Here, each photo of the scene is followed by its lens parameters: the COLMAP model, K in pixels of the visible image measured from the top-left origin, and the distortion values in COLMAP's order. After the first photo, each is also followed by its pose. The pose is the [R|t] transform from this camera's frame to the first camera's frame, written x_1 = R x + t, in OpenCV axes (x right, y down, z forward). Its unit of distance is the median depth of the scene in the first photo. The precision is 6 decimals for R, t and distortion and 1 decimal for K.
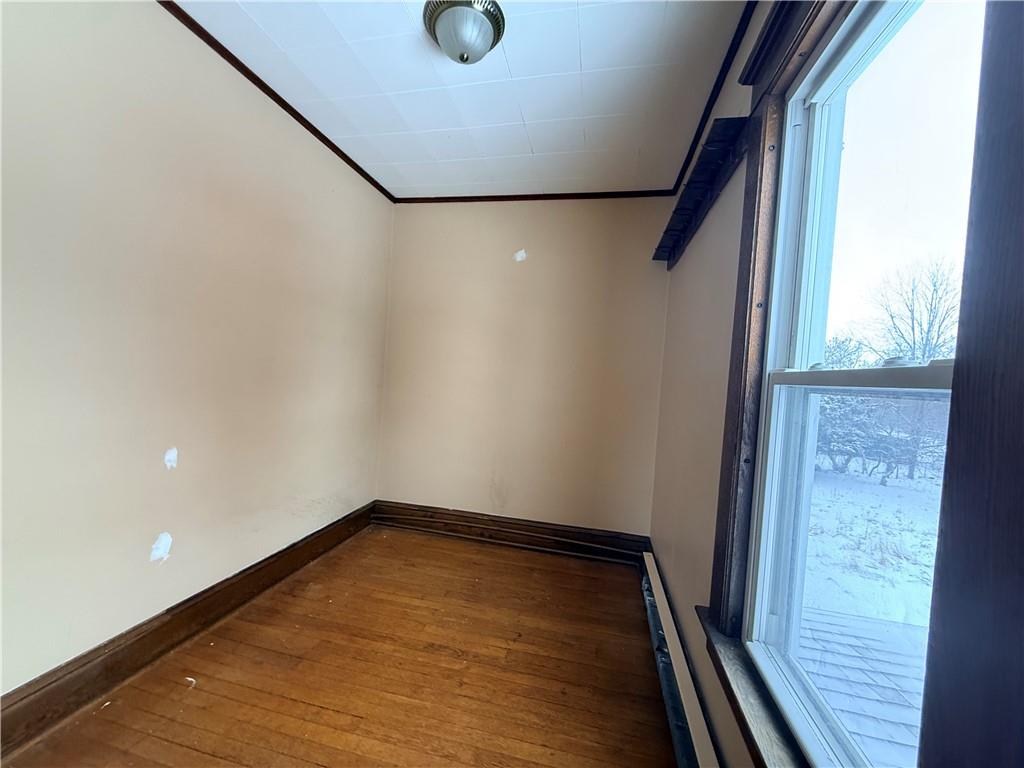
lens RADIAL K [[408.0, 0, 512.0], [0, 408.0, 384.0], [0, 0, 1]] dist [-0.000725, -0.000048]
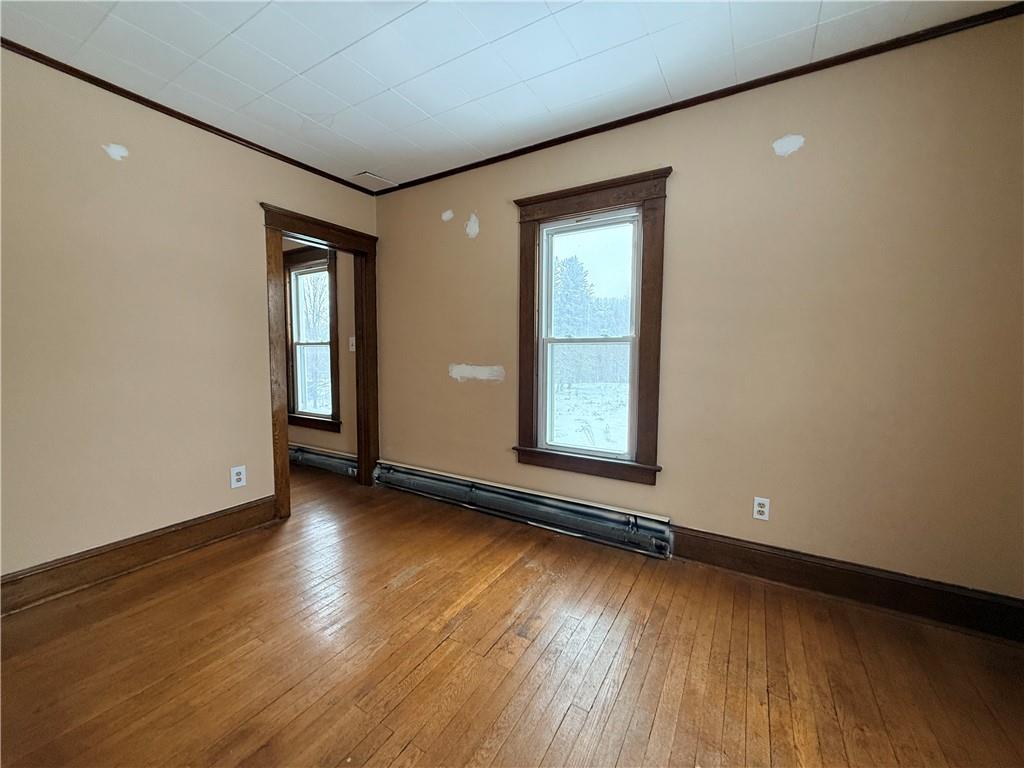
lens RADIAL K [[408.0, 0, 512.0], [0, 408.0, 384.0], [0, 0, 1]] dist [-0.000725, -0.000048]
pose [[0.324739, -0.133742, 0.936300, -2.336167], [0.039628, 0.991006, 0.127812, -0.047634], [-0.944973, -0.004402, 0.327118, -2.185693]]
